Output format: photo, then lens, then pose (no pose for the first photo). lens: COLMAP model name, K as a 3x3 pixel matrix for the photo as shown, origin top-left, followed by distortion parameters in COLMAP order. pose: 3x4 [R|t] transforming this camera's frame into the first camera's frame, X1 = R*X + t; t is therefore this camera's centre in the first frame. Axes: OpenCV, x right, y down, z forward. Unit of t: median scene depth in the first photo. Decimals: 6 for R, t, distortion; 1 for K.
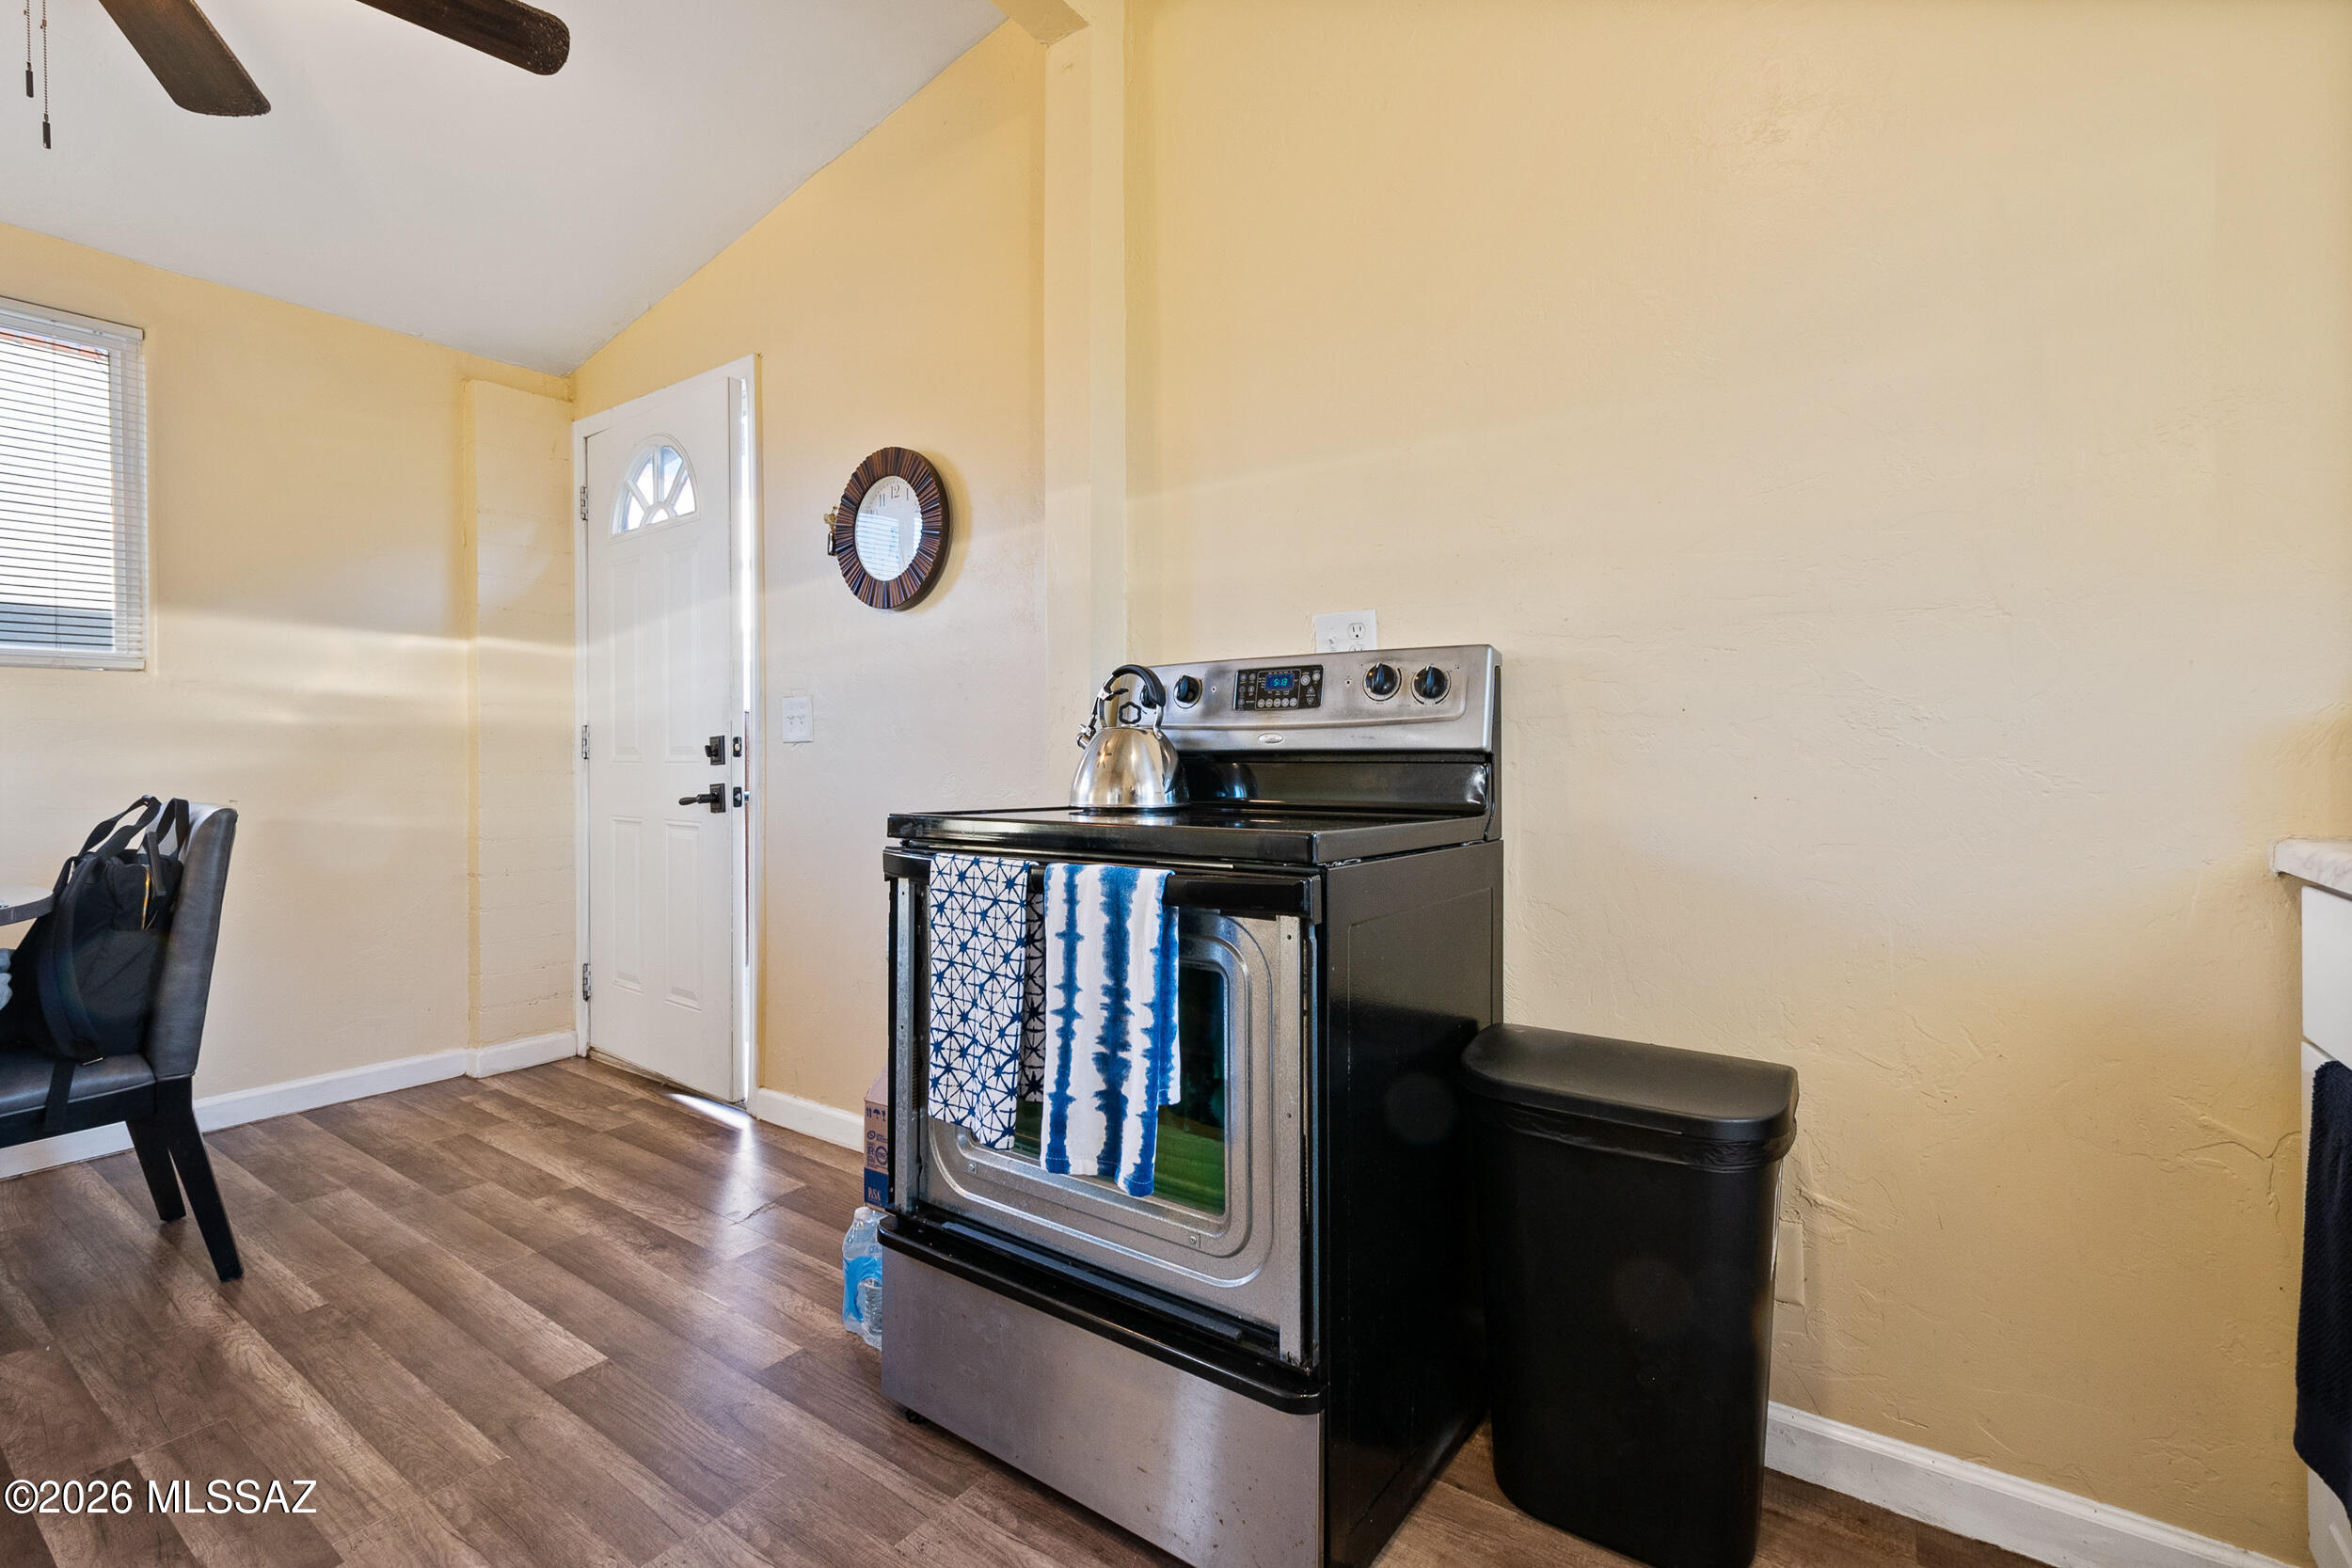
lens RADIAL K [[1055.1, 0, 1177.1], [0, 1055.1, 764.6], [0, 0, 1]] dist [-0.000224, -0.002006]
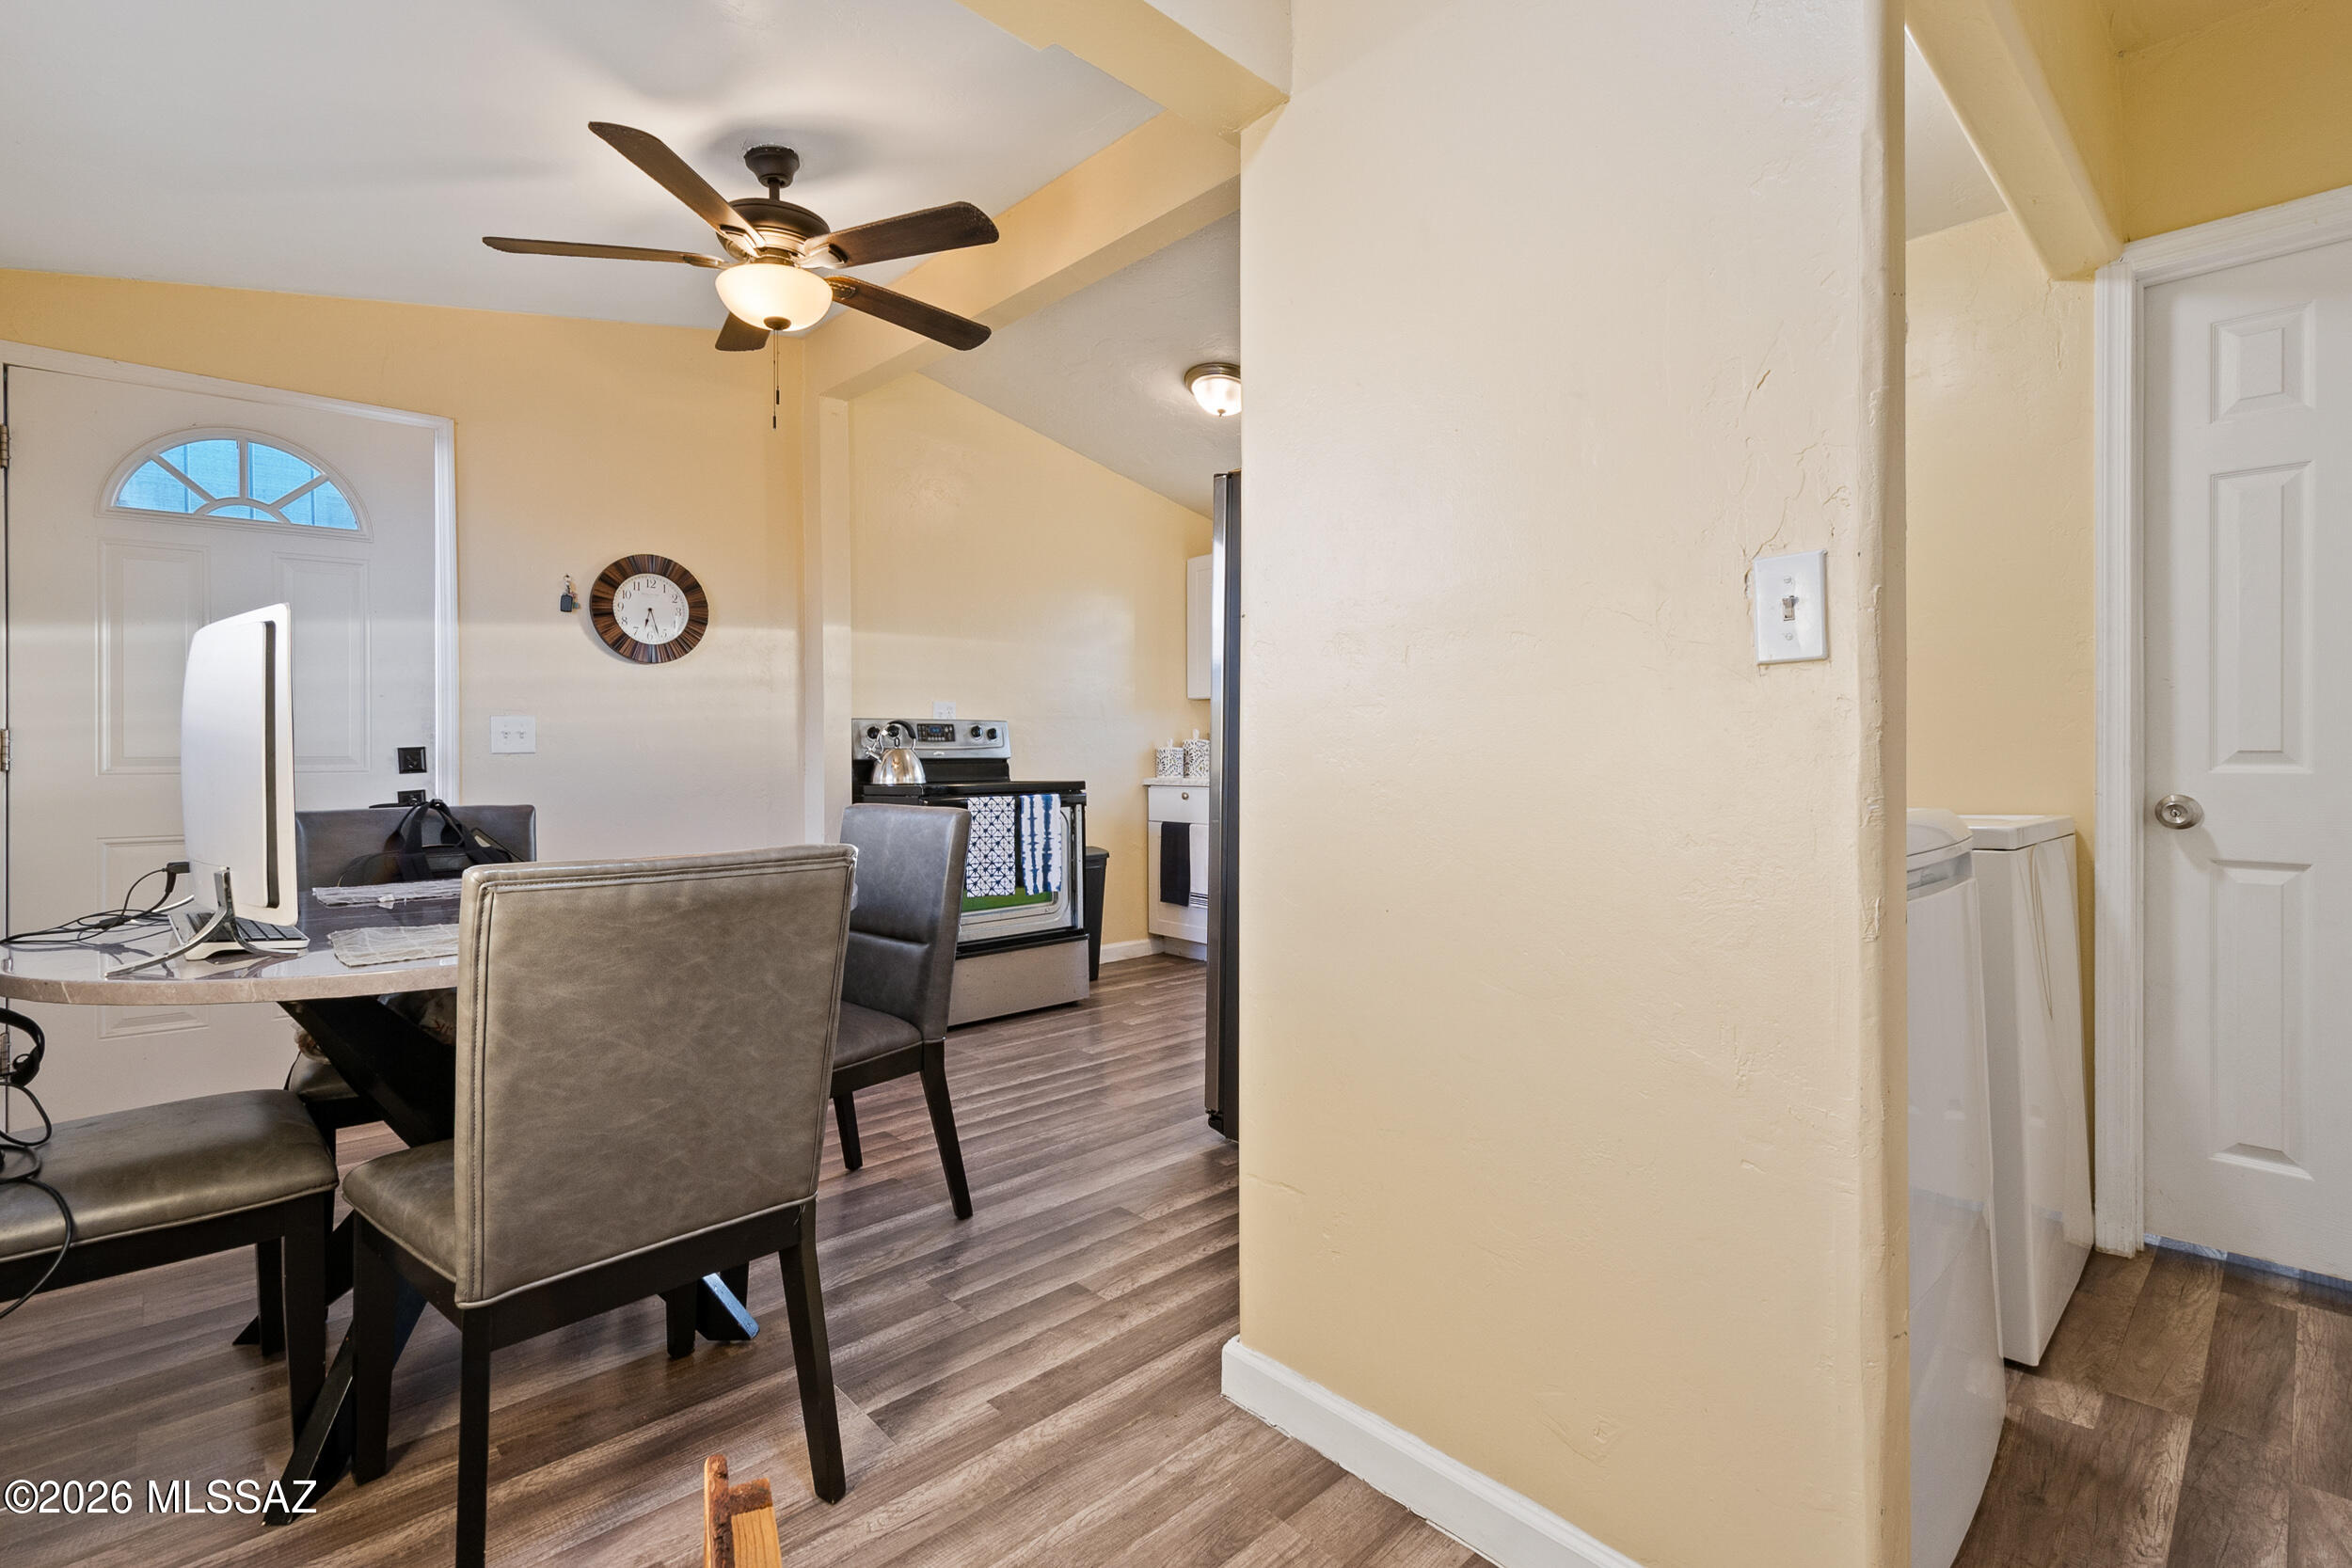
lens RADIAL K [[1055.1, 0, 1175.3], [0, 1055.1, 767.5], [0, 0, 1]] dist [-0.000224, -0.002006]
pose [[0.190000, -0.009955, 0.981734, -2.386102], [0.015494, 0.999854, 0.007140, -0.001668], [-0.981662, 0.013855, 0.190126, 0.001234]]
